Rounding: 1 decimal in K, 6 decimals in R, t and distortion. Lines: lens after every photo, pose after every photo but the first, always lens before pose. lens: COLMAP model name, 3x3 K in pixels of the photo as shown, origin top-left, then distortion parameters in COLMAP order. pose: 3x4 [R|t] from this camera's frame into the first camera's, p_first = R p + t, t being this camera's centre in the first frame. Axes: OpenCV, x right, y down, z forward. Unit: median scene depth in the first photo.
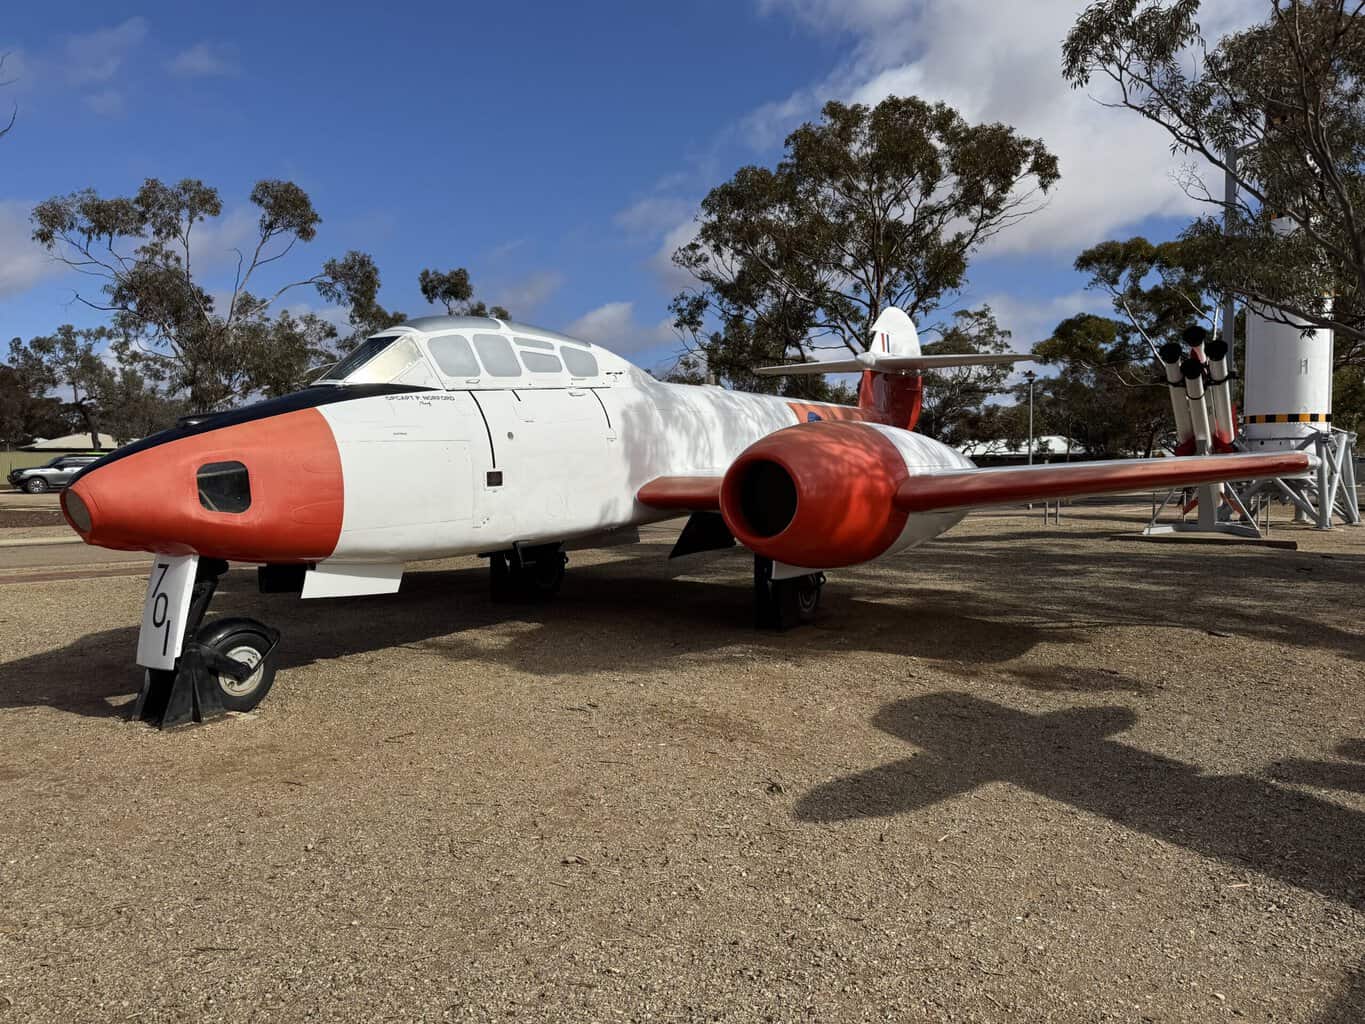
lens RADIAL K [[955.6, 0, 682.5], [0, 955.6, 512.0], [0, 0, 1]] dist [0.043327, -0.000658]
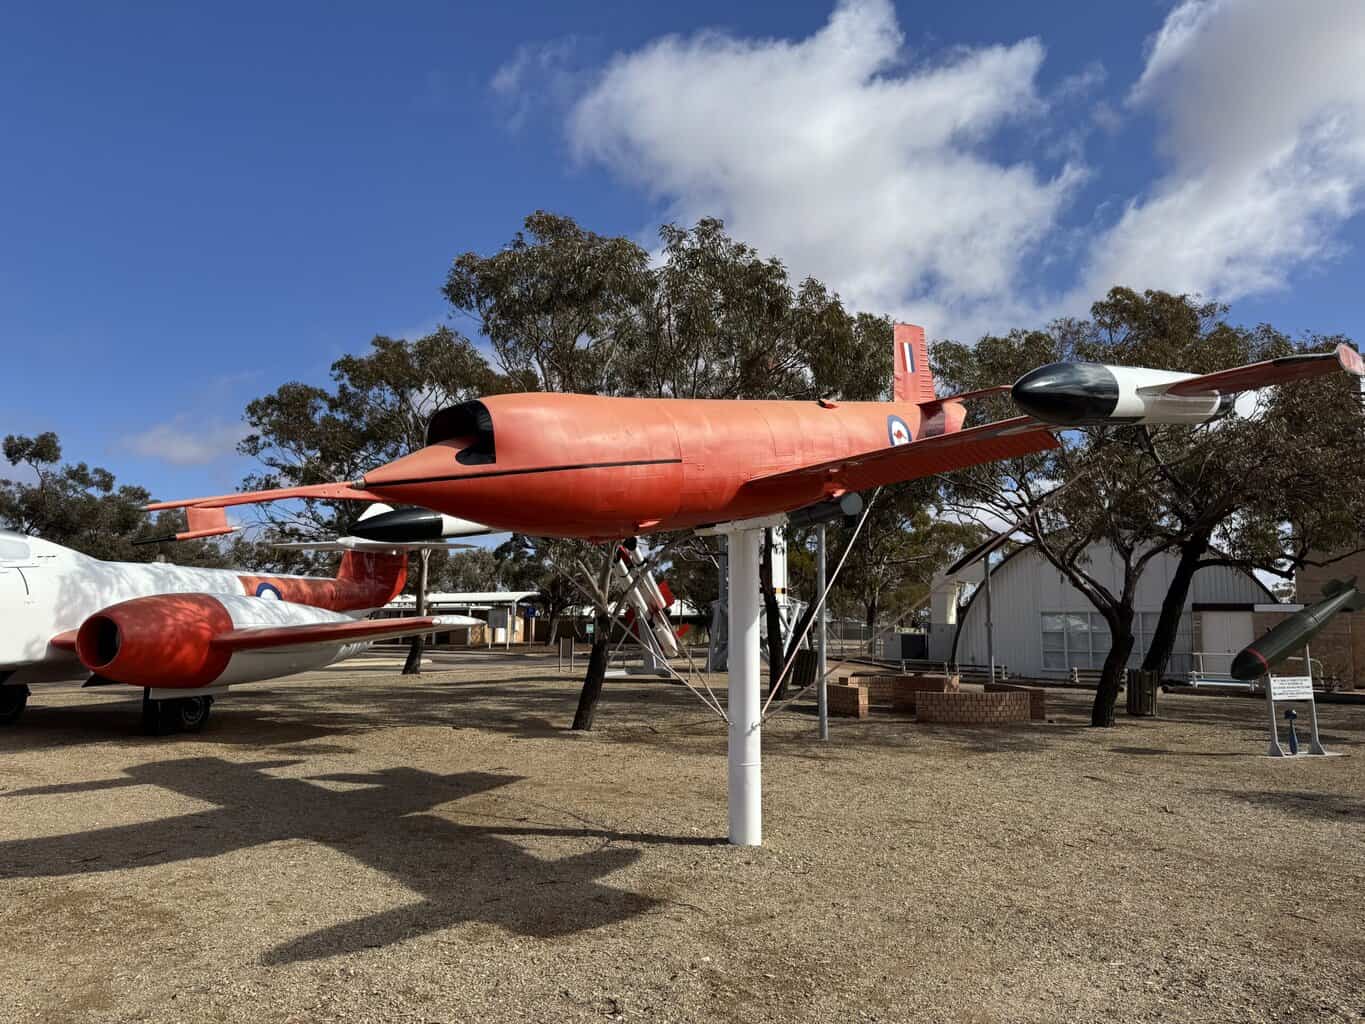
lens RADIAL K [[935.5, 0, 682.5], [0, 935.5, 512.0], [0, 0, 1]] dist [-0.000901, -0.001141]
pose [[0.948110, 0.044722, 0.314783, 0.183098], [0.008260, 0.986259, -0.164999, 0.013397], [-0.317836, 0.159038, 0.934712, -0.300344]]
